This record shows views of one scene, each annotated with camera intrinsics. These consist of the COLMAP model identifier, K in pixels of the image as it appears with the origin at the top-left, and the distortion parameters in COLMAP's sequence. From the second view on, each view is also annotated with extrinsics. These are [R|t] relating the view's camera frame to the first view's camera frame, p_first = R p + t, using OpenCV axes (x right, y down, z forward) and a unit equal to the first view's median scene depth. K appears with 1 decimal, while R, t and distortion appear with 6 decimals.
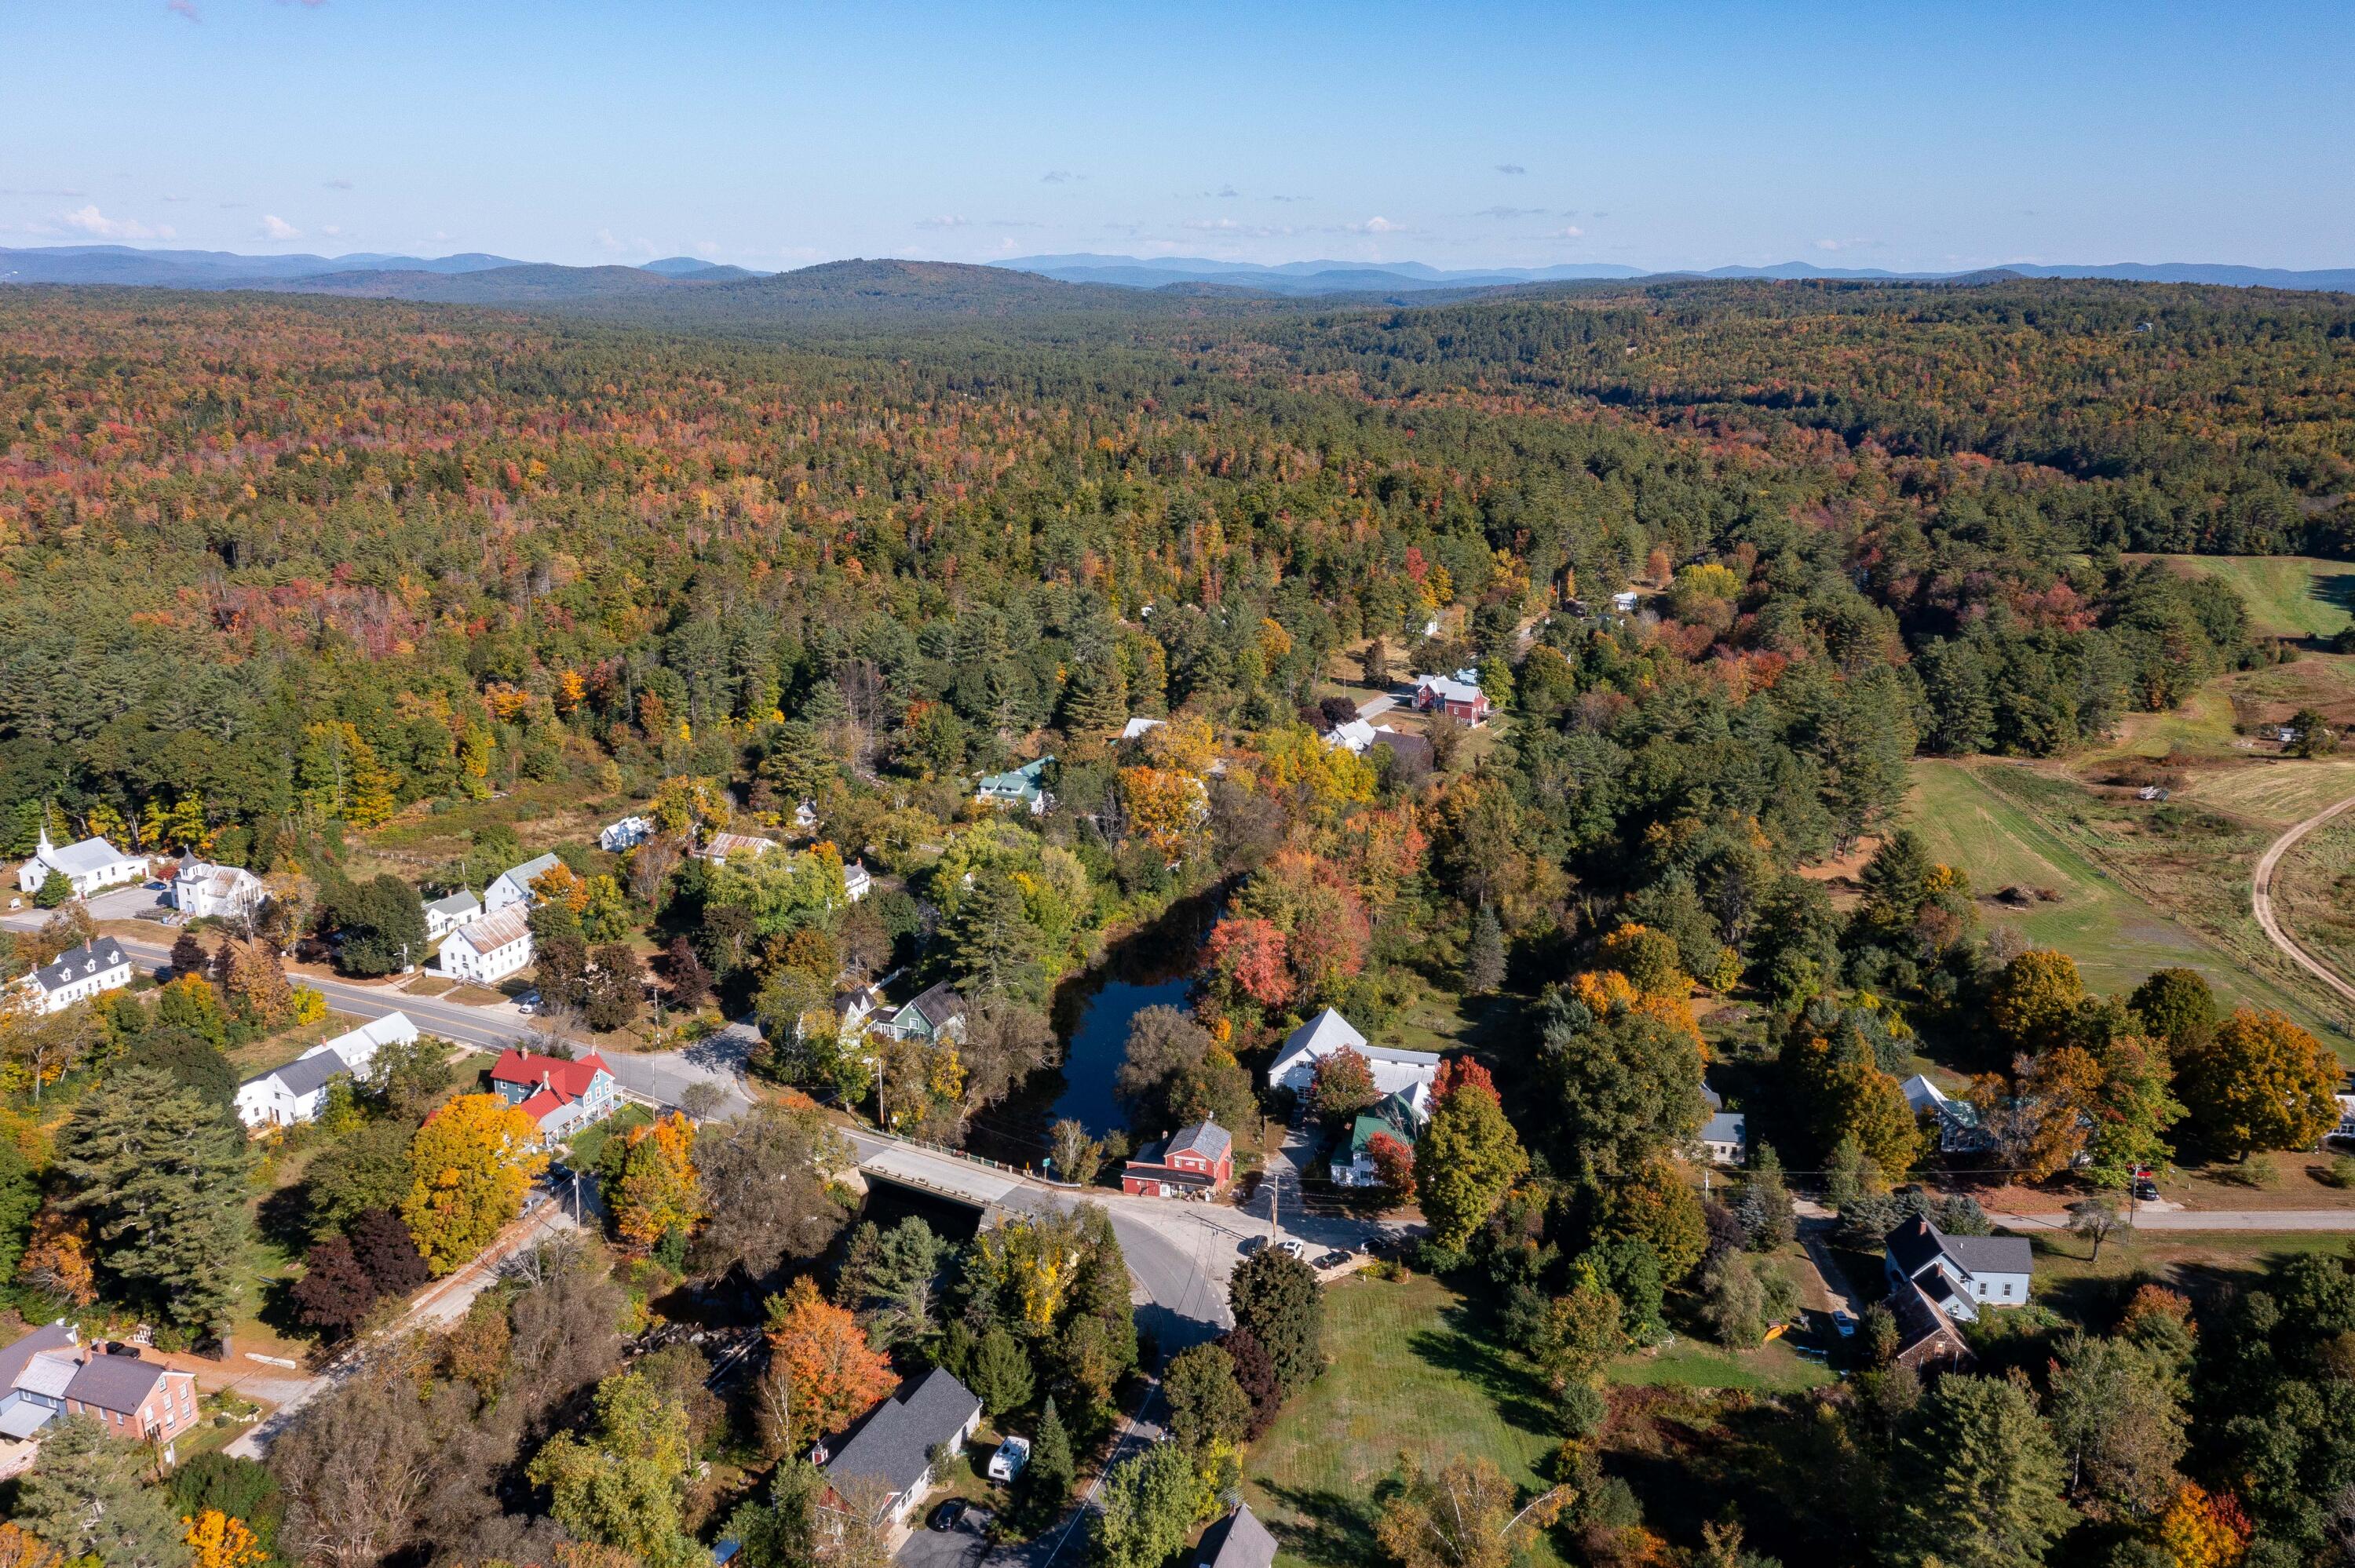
lens RADIAL K [[1858.0, 0, 1177.5], [0, 1858.0, 784.0], [0, 0, 1]] dist [0.007198, 0.021480]
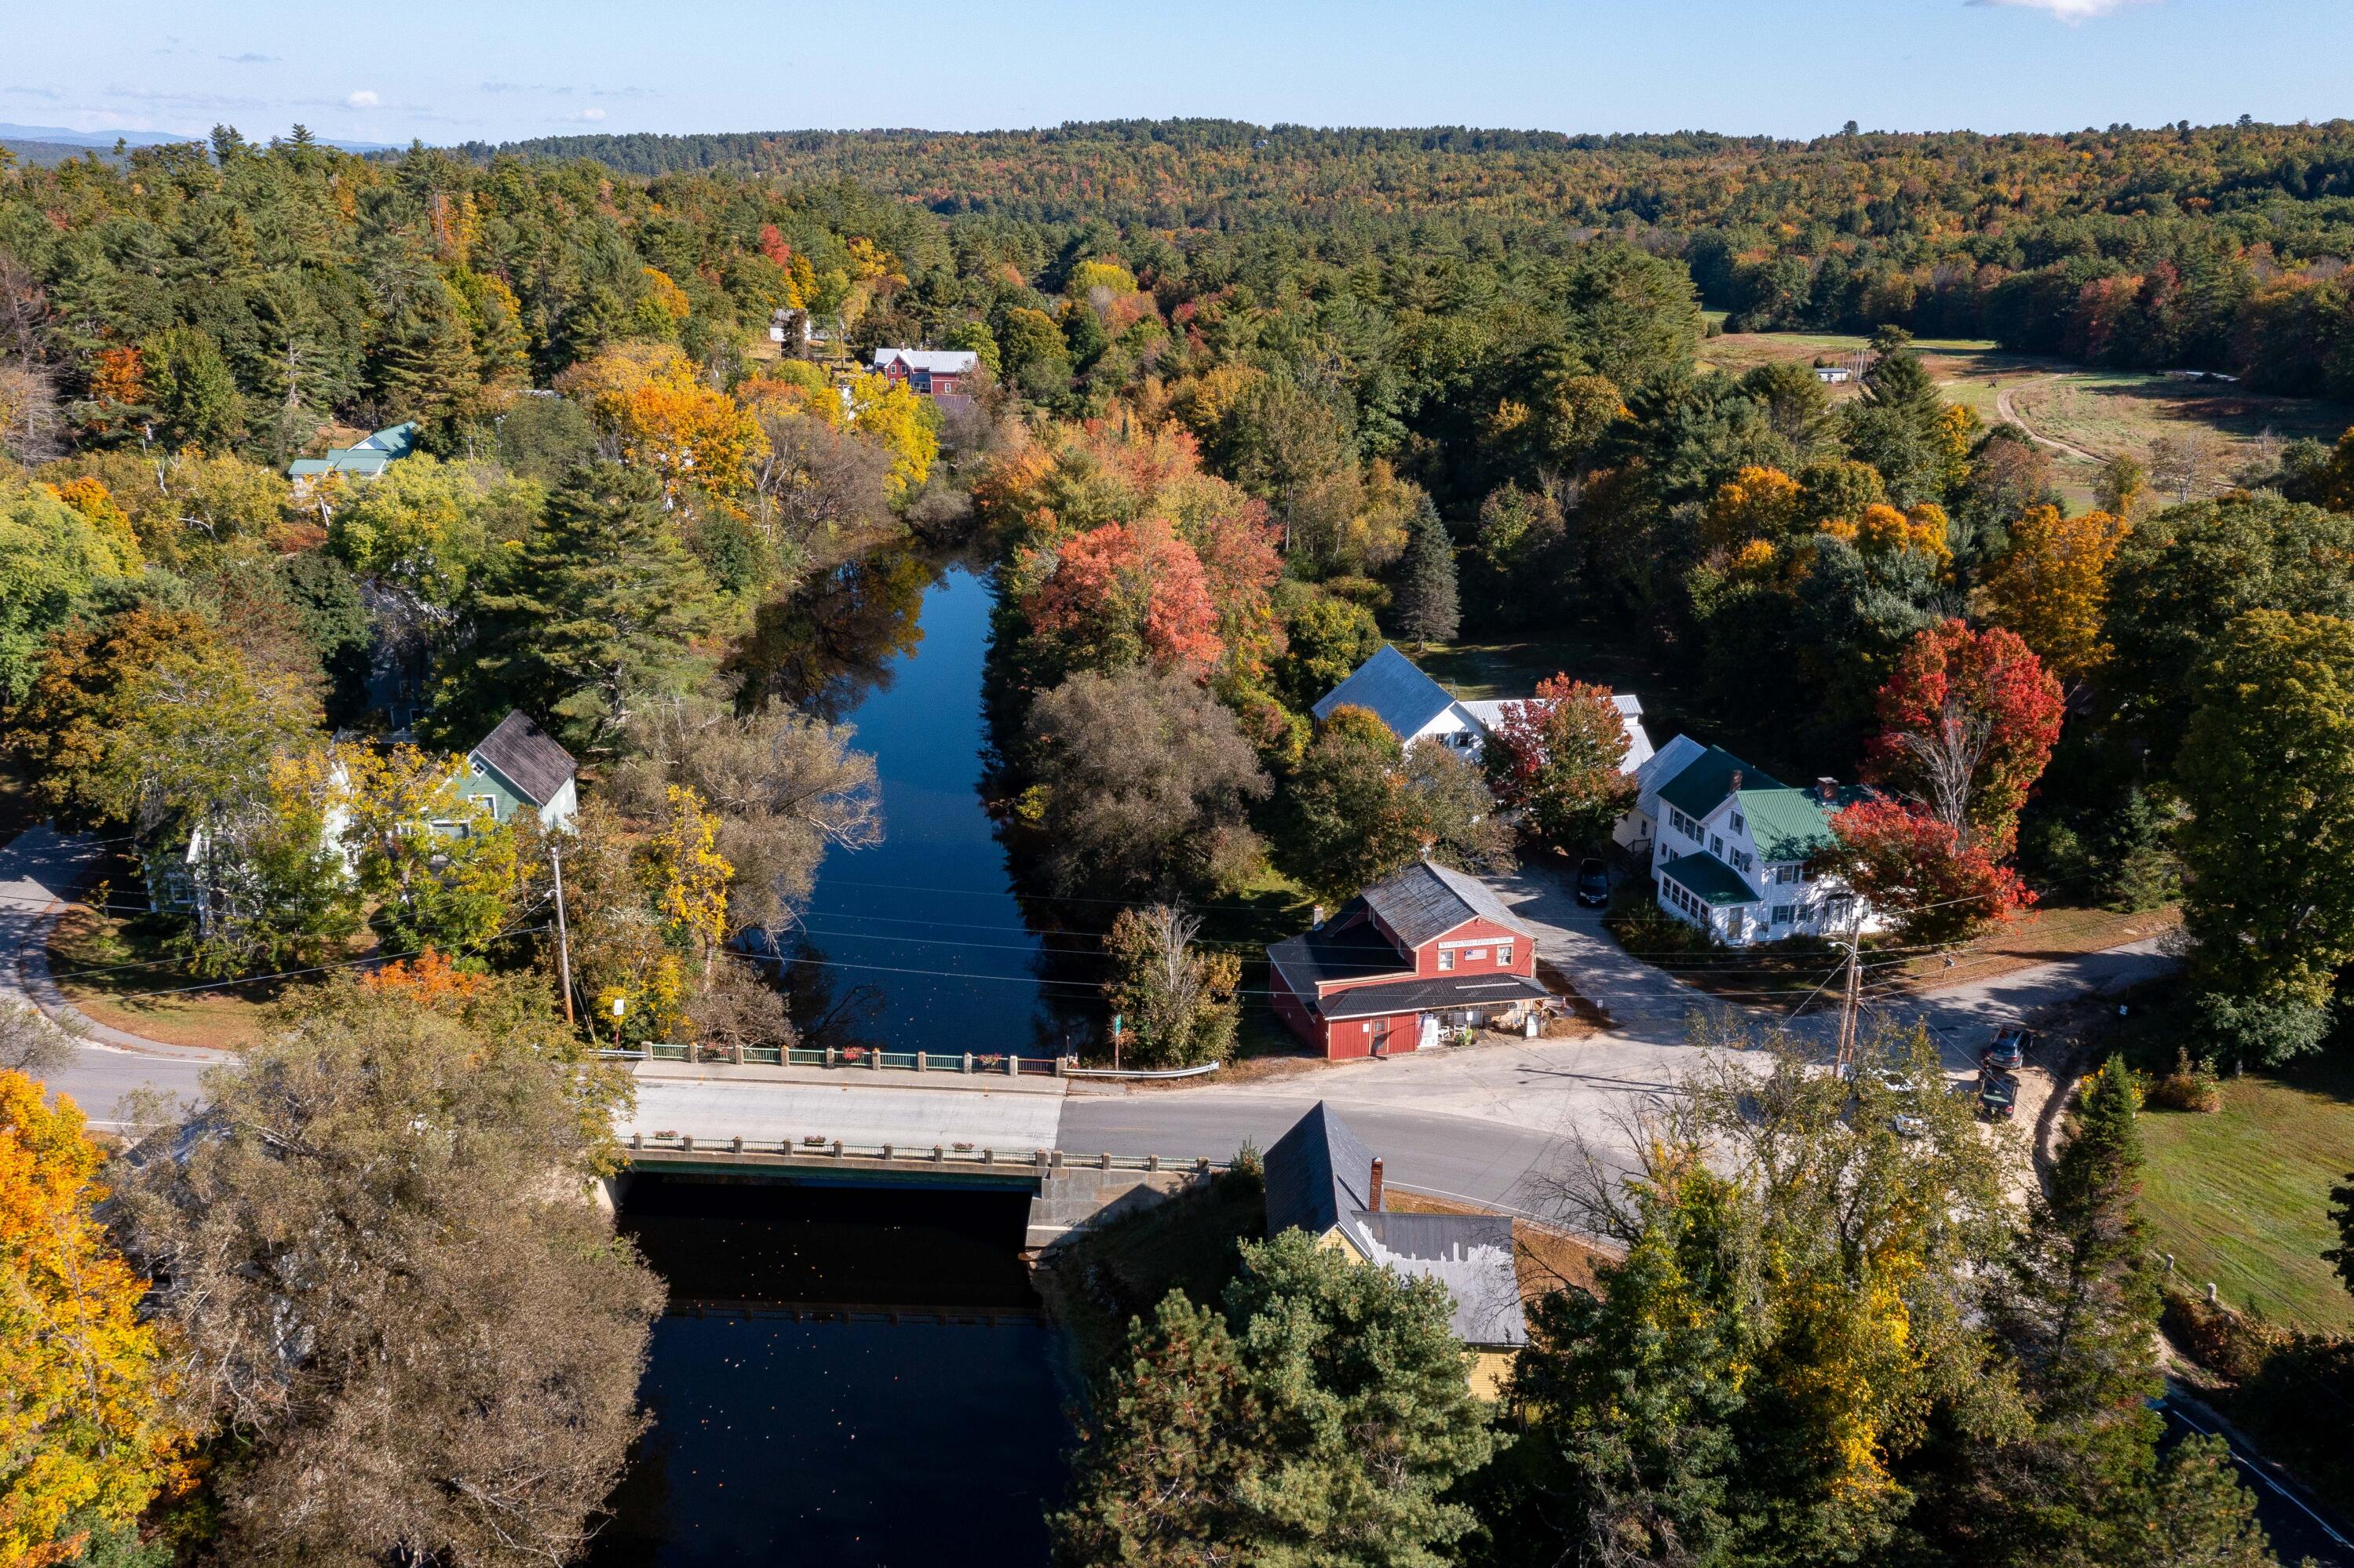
lens RADIAL K [[1887.9, 0, 1177.0], [0, 1887.9, 784.0], [0, 0, 1]] dist [0.003248, 0.017410]
pose [[0.888310, -0.134542, 0.439094, -0.139015], [0.110016, 0.990626, 0.080967, 0.078660], [-0.445872, -0.023616, 0.894785, 0.410689]]
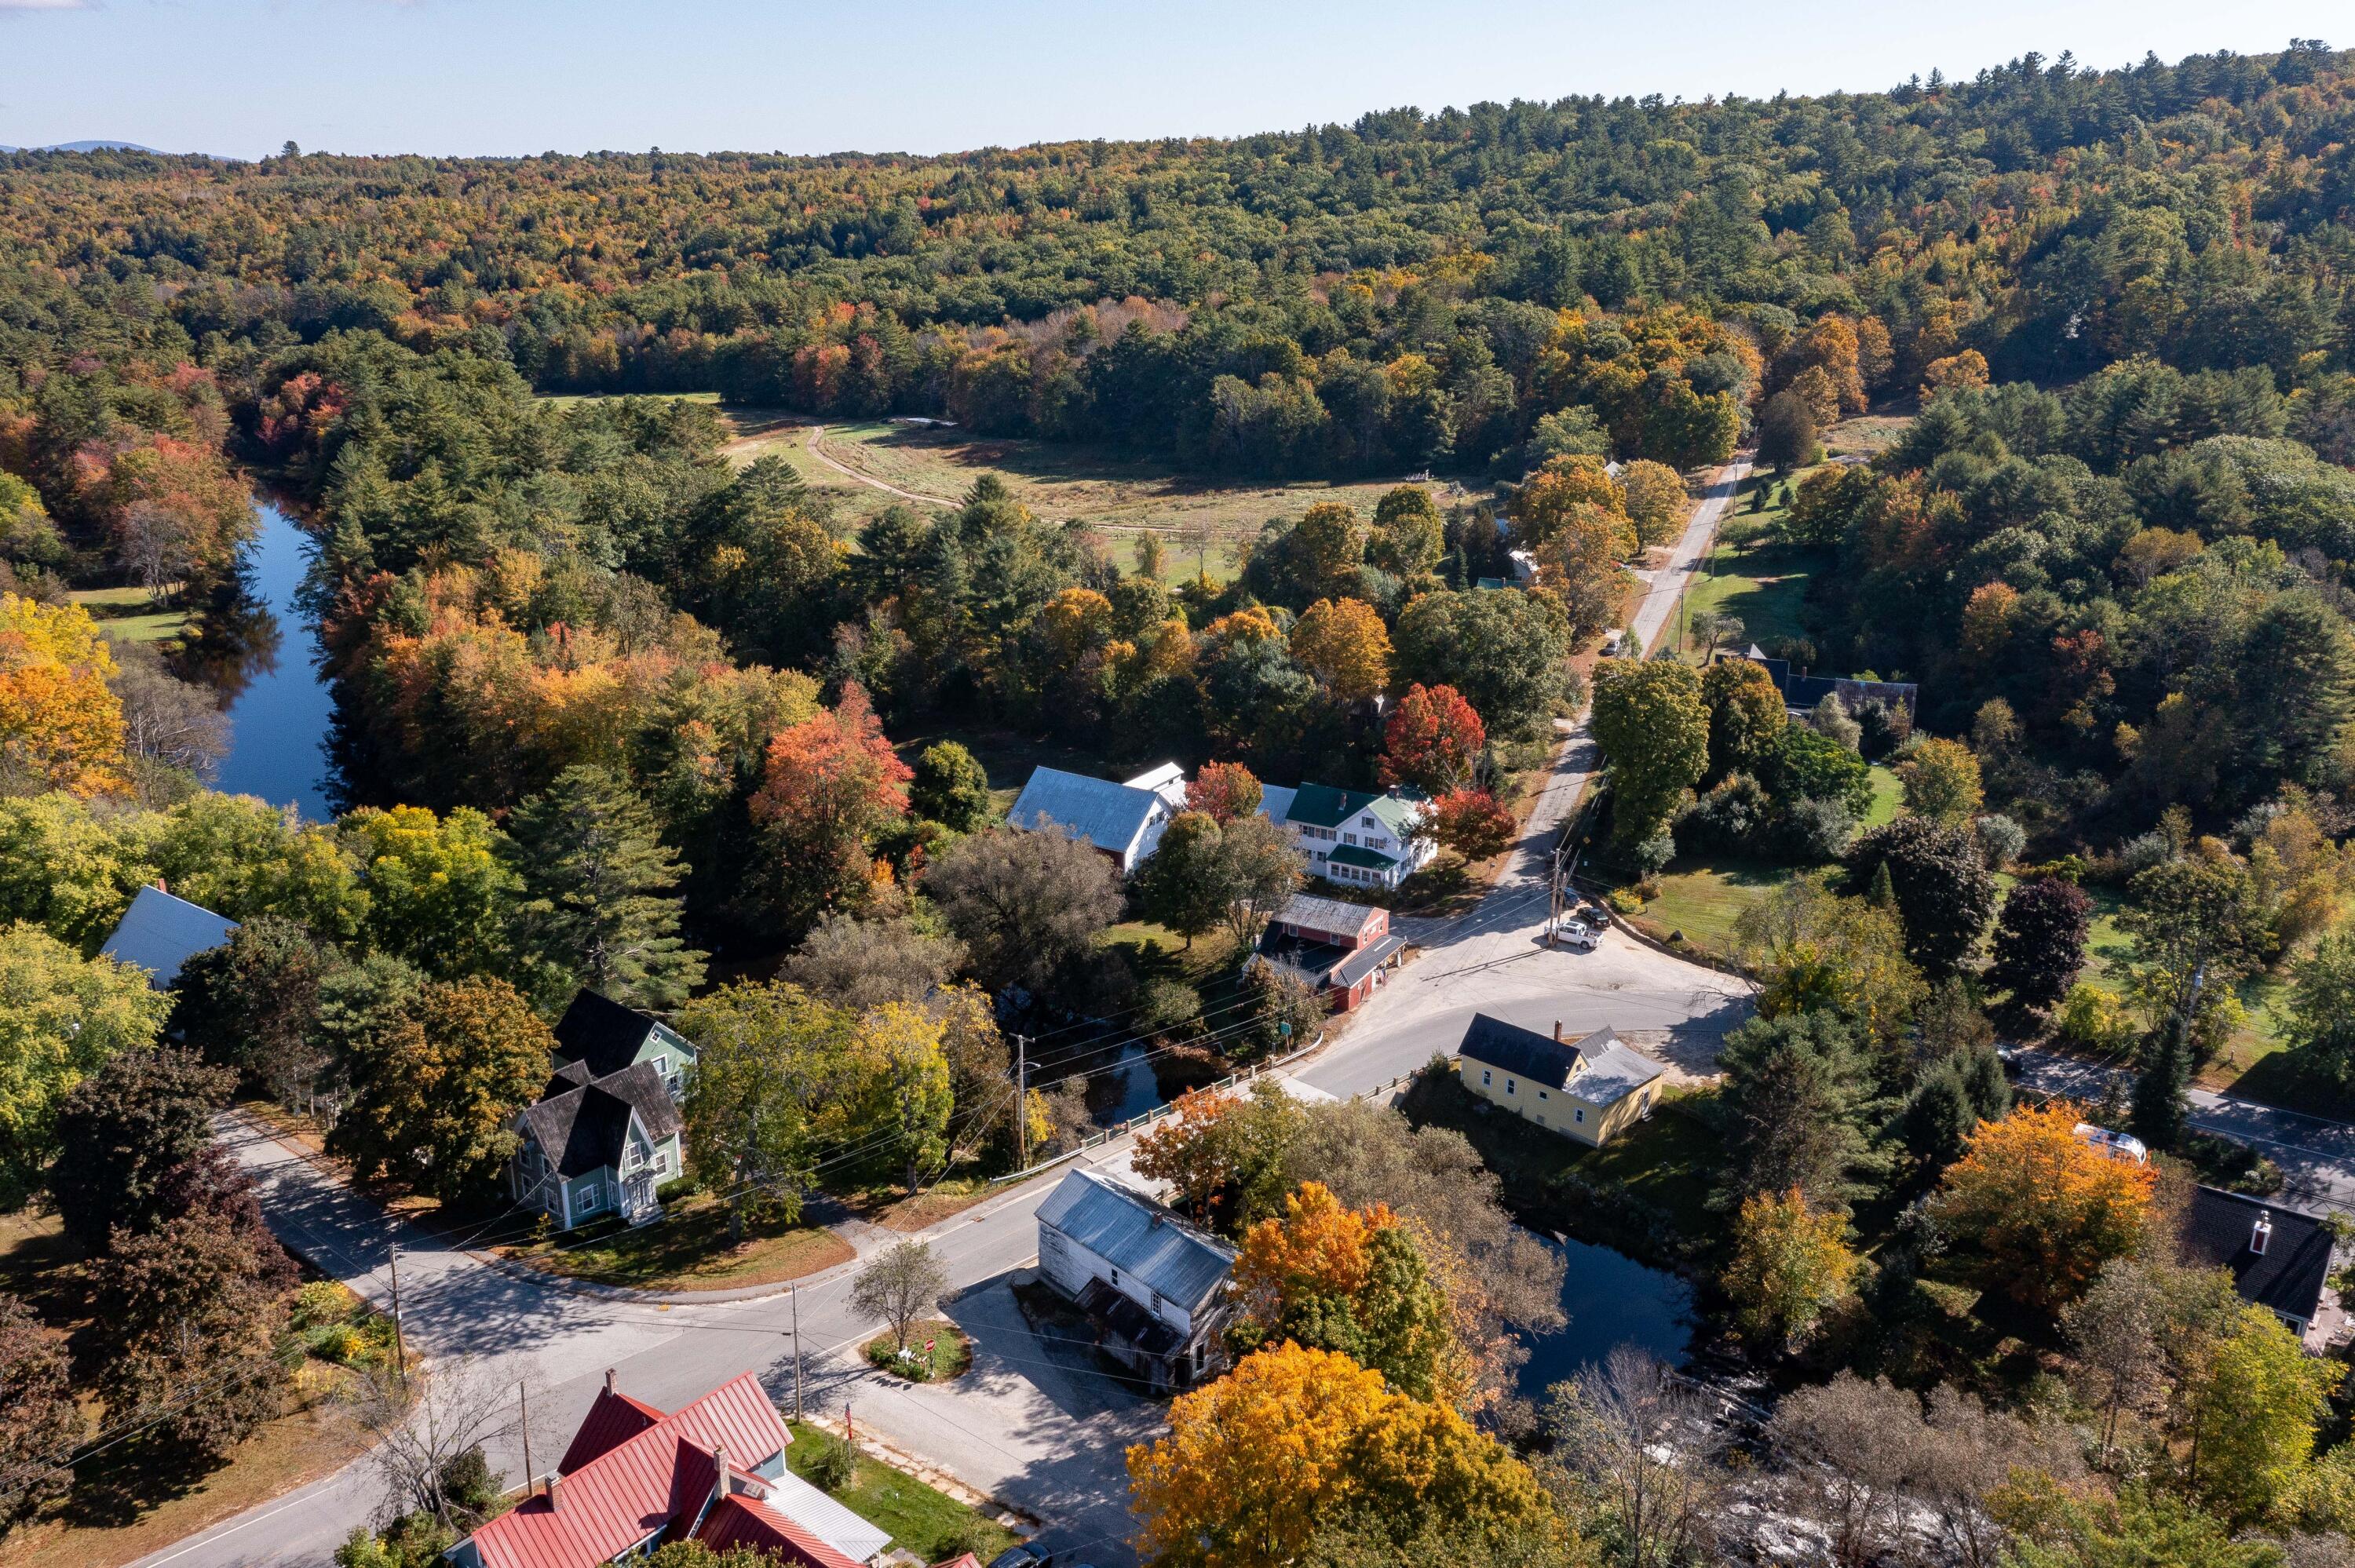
lens RADIAL K [[1858.0, 0, 1177.5], [0, 1858.0, 784.0], [0, 0, 1]] dist [0.007198, 0.021480]
pose [[0.280800, -0.301171, 0.911289, -0.398627], [0.241984, 0.941032, 0.236437, -0.021438], [-0.928760, 0.154126, 0.337121, 0.508849]]
